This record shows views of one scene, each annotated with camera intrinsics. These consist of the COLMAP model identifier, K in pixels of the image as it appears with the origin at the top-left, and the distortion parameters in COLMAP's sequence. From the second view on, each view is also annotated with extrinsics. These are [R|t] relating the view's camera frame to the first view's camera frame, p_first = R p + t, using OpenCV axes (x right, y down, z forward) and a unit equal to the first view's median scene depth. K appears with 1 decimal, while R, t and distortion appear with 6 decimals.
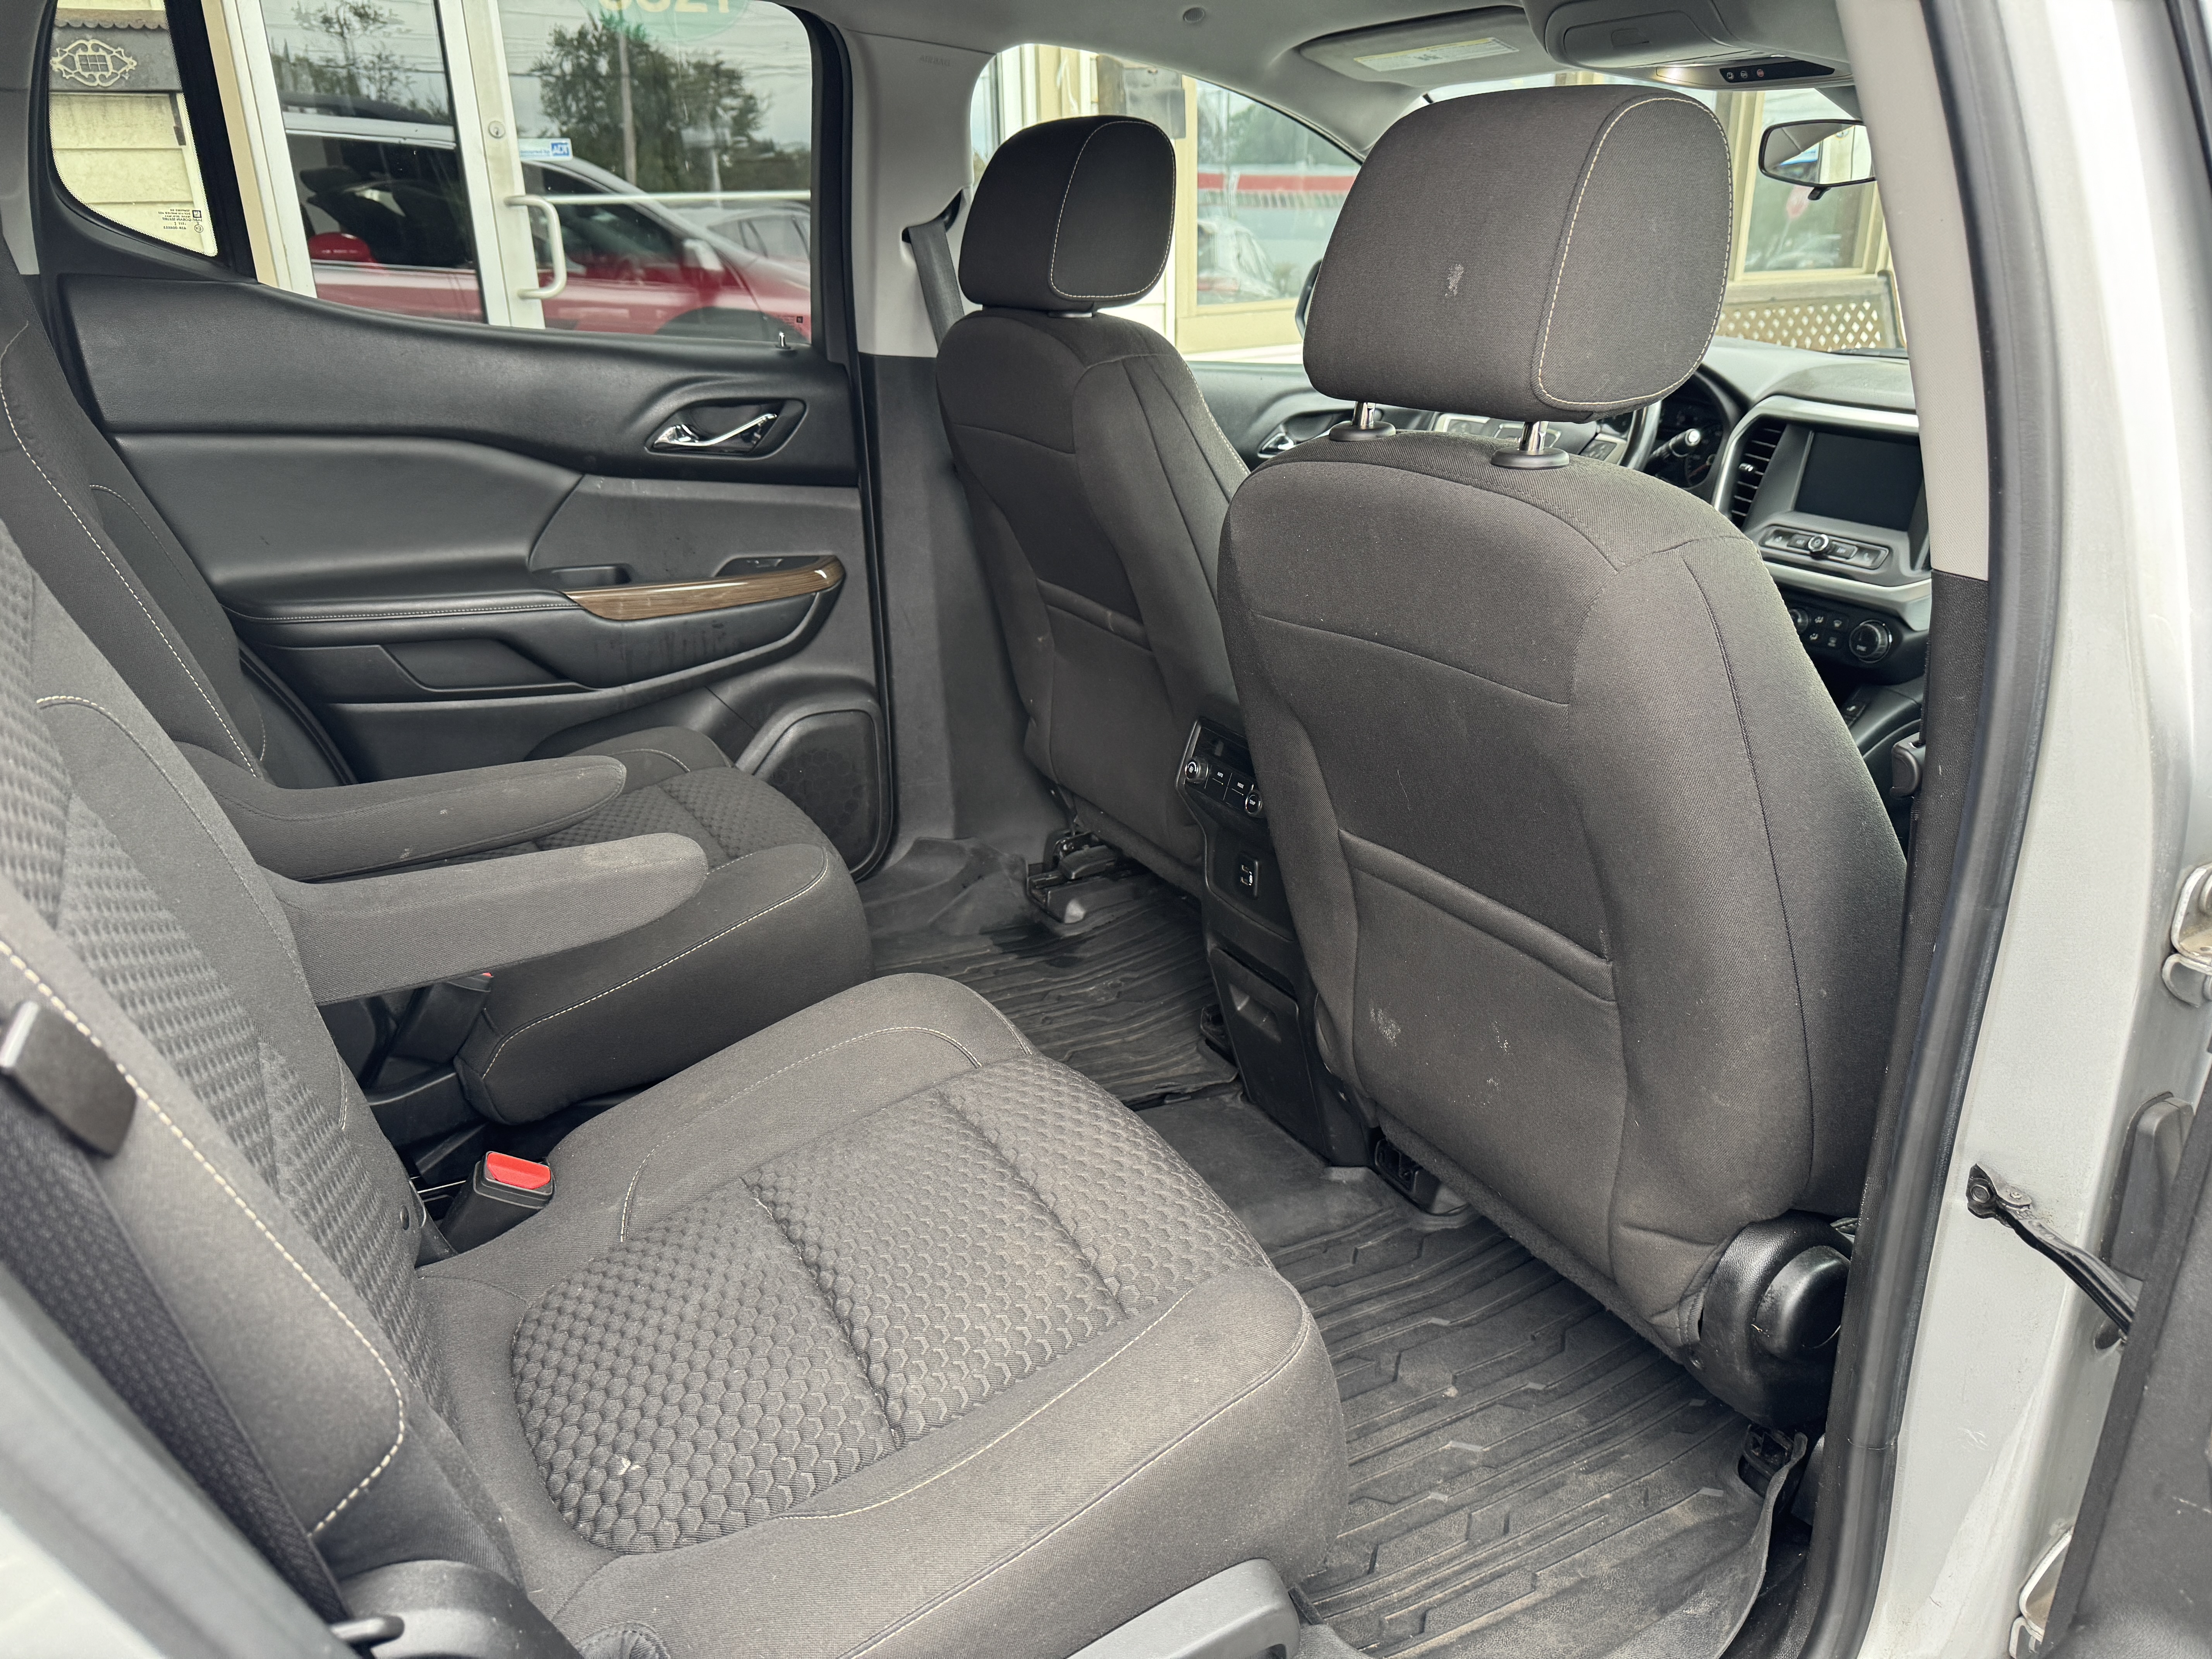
lens RADIAL K [[1569.6, 0, 1088.2], [0, 1569.6, 823.9], [0, 0, 1]] dist [0.037745, -0.060526]
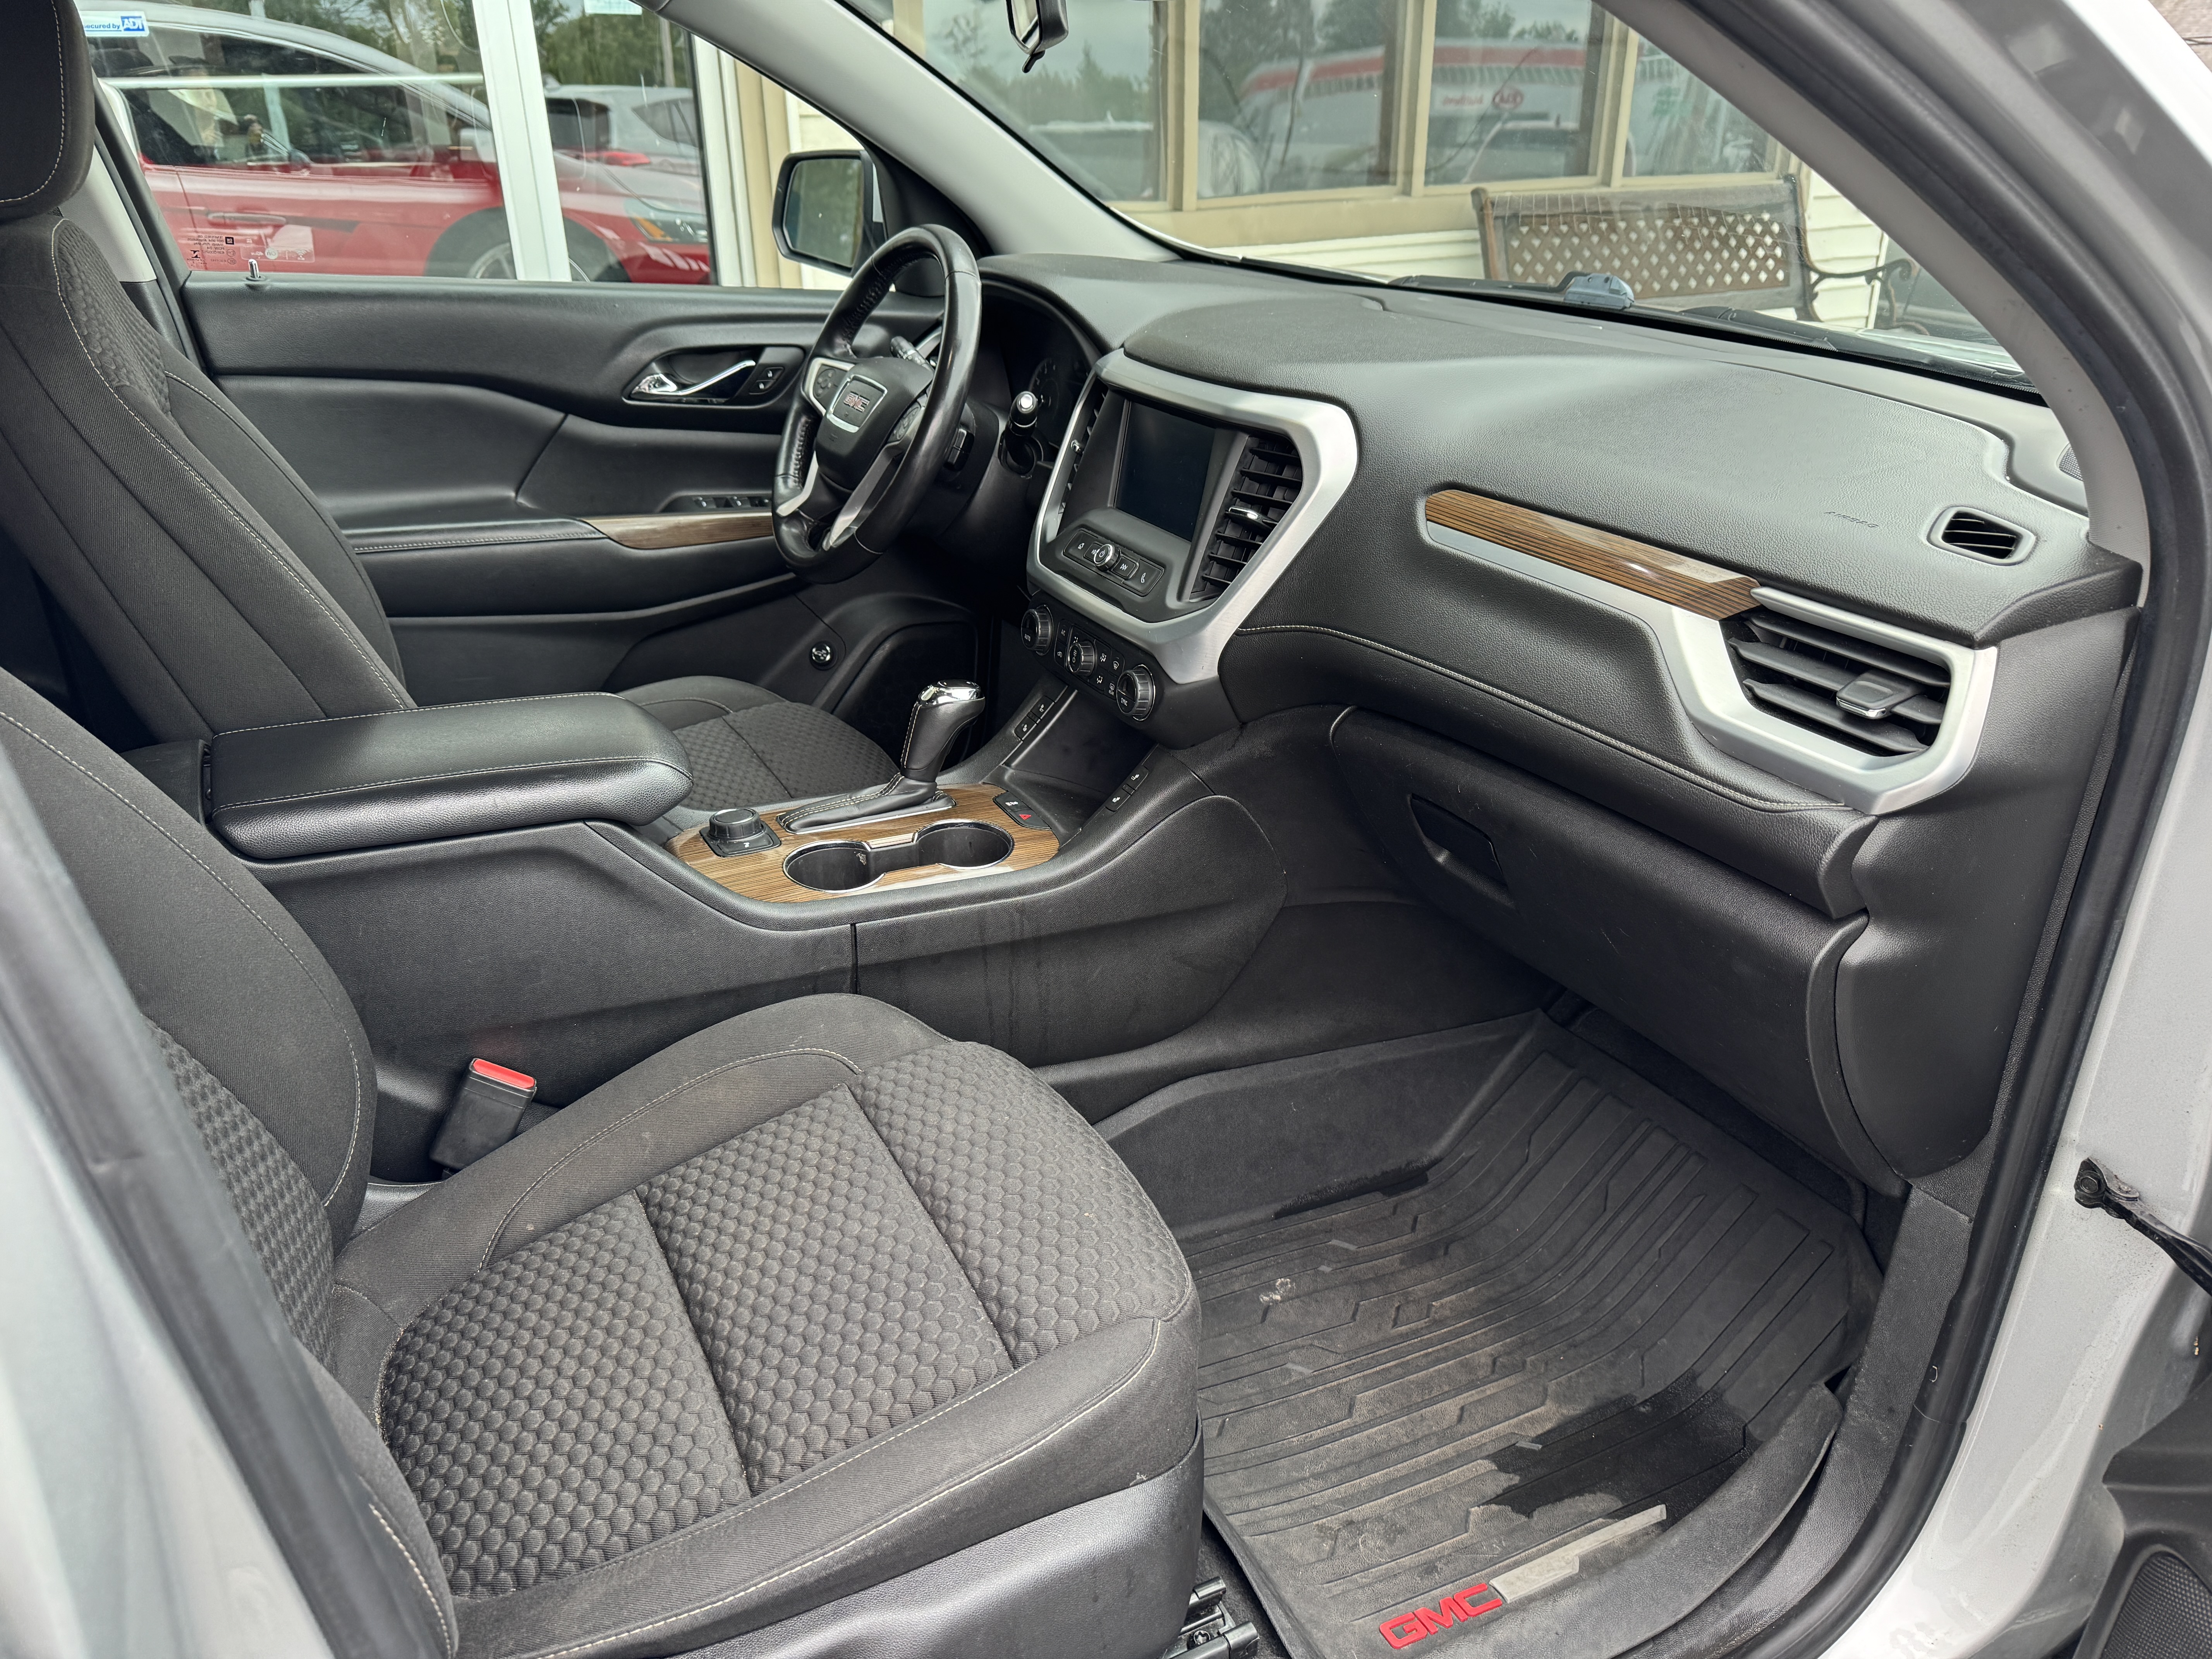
lens RADIAL K [[1569.6, 0, 1100.4], [0, 1569.6, 854.3], [0, 0, 1]] dist [0.037745, -0.060526]
pose [[0.998698, 0.031367, -0.040227, 0.173966], [-0.028173, 0.996584, 0.077631, -0.032770], [0.042525, -0.076396, 0.996170, 0.083838]]
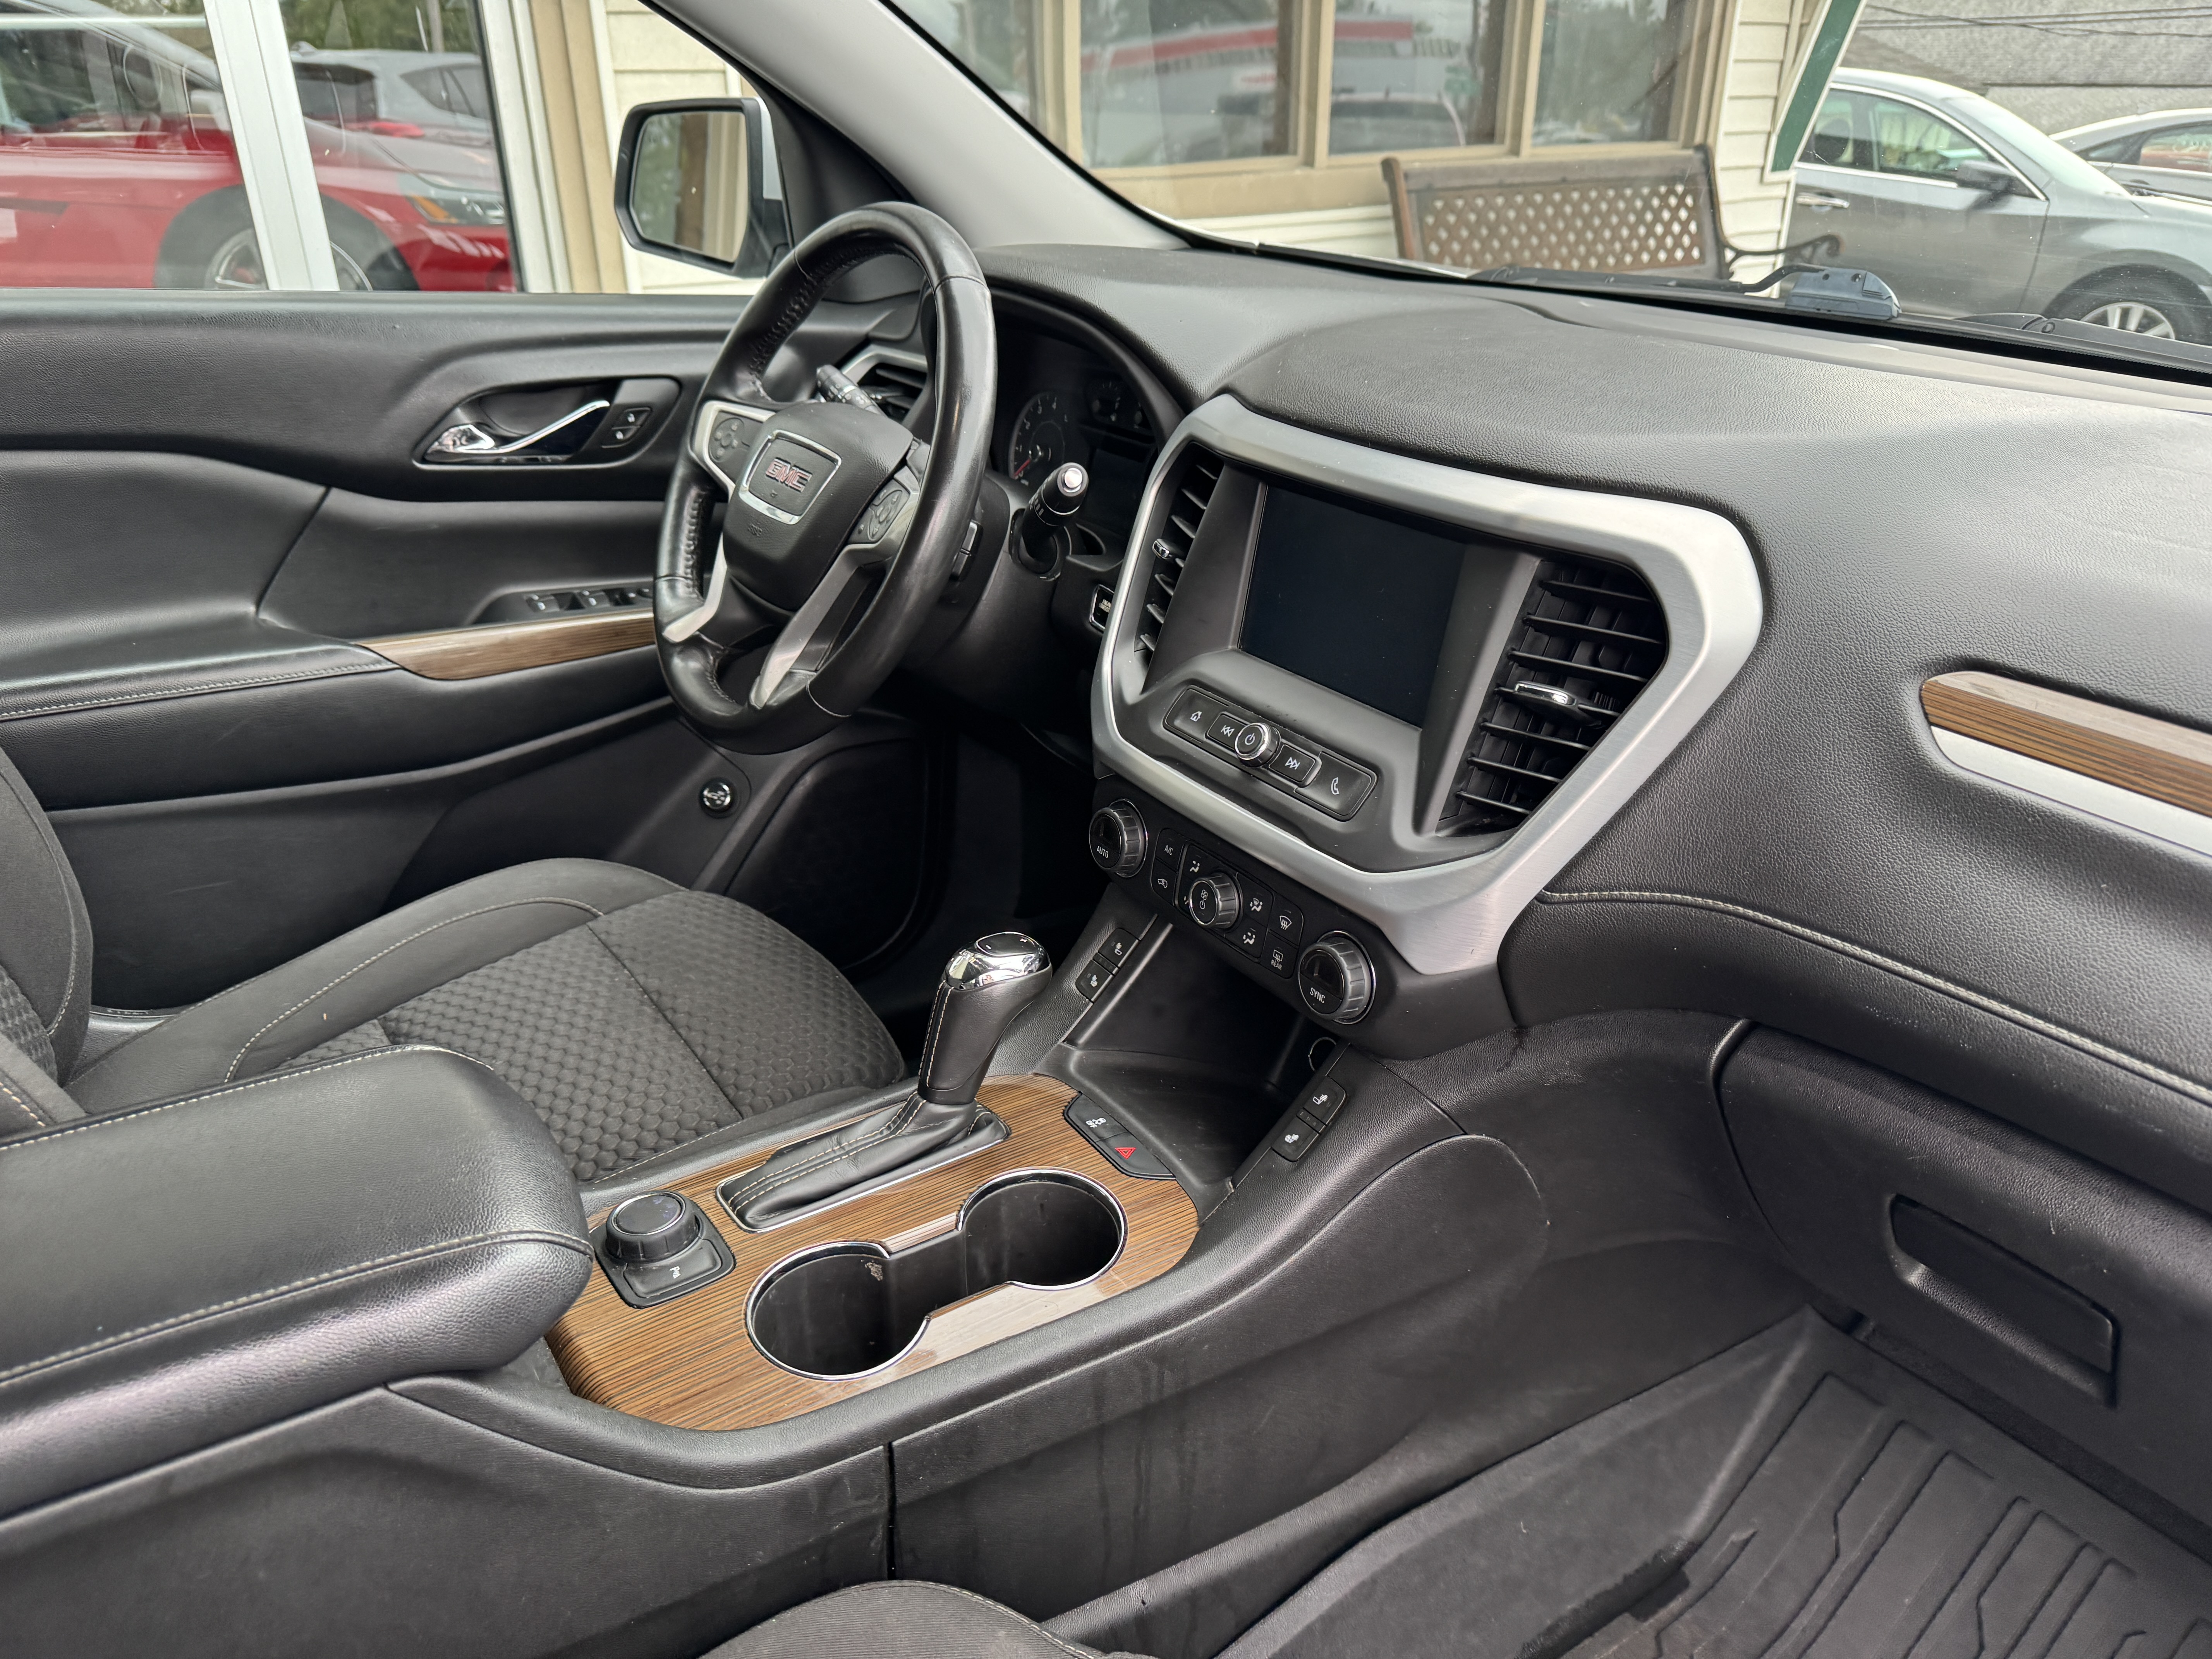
lens RADIAL K [[1569.6, 0, 1105.2], [0, 1569.6, 823.1], [0, 0, 1]] dist [0.037745, -0.060526]
pose [[0.997228, -0.017610, 0.072288, 0.135439], [0.012311, 0.997249, 0.073098, -0.066037], [-0.073376, -0.072006, 0.994702, 0.190947]]
